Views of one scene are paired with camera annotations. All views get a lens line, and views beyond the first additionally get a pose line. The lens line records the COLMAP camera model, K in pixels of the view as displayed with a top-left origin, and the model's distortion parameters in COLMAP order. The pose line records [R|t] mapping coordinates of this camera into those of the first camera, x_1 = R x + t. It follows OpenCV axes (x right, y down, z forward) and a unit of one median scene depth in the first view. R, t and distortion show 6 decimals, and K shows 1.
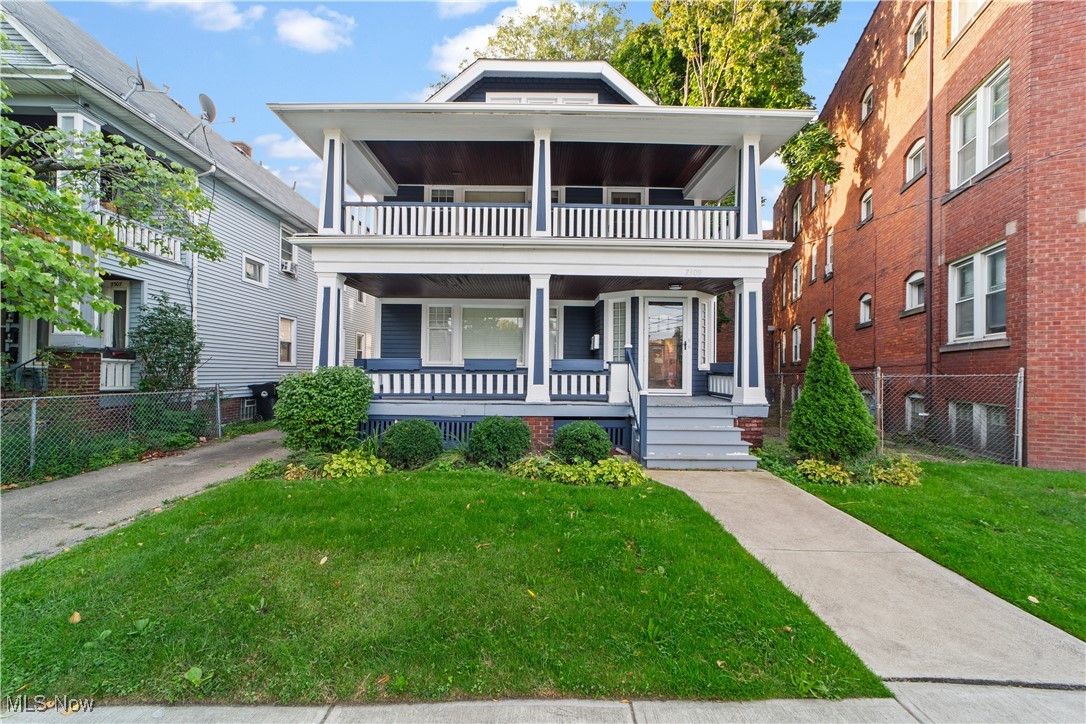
lens RADIAL K [[414.7, 0, 542.4], [0, 414.7, 365.5], [0, 0, 1]] dist [-0.020474, 0.009056]
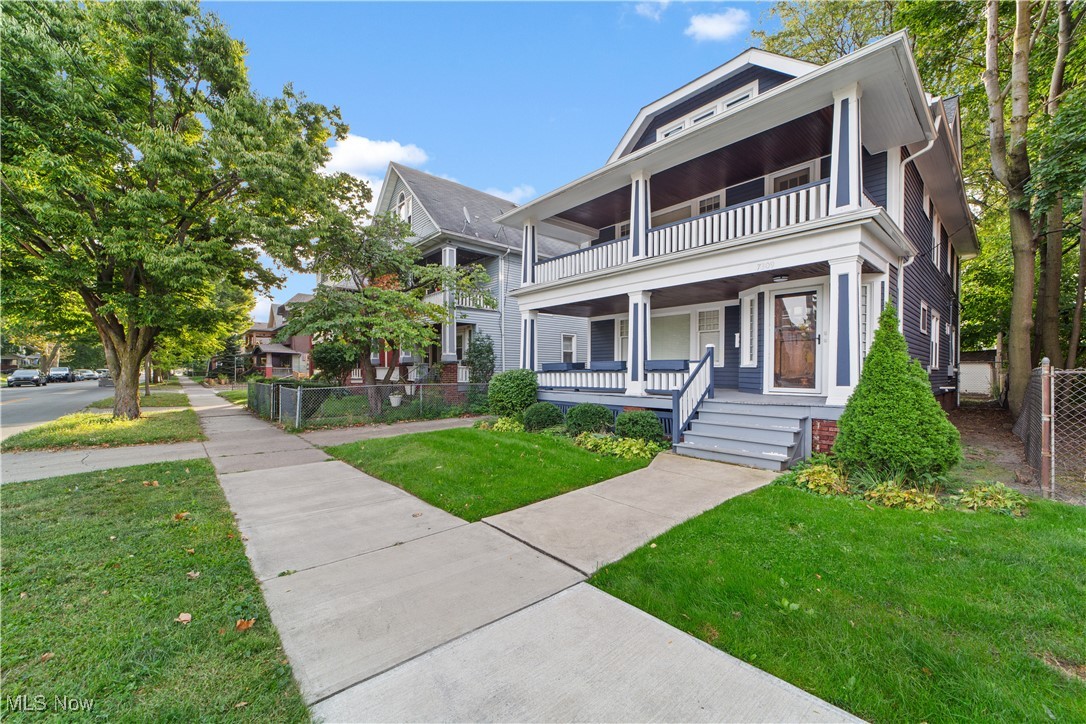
lens RADIAL K [[414.7, 0, 542.4], [0, 414.7, 365.5], [0, 0, 1]] dist [-0.020474, 0.009056]
pose [[0.670094, -0.018630, -0.742043, 0.703591], [0.011704, 0.999826, -0.014533, 0.014783], [0.742184, 0.001054, 0.670195, -0.031604]]
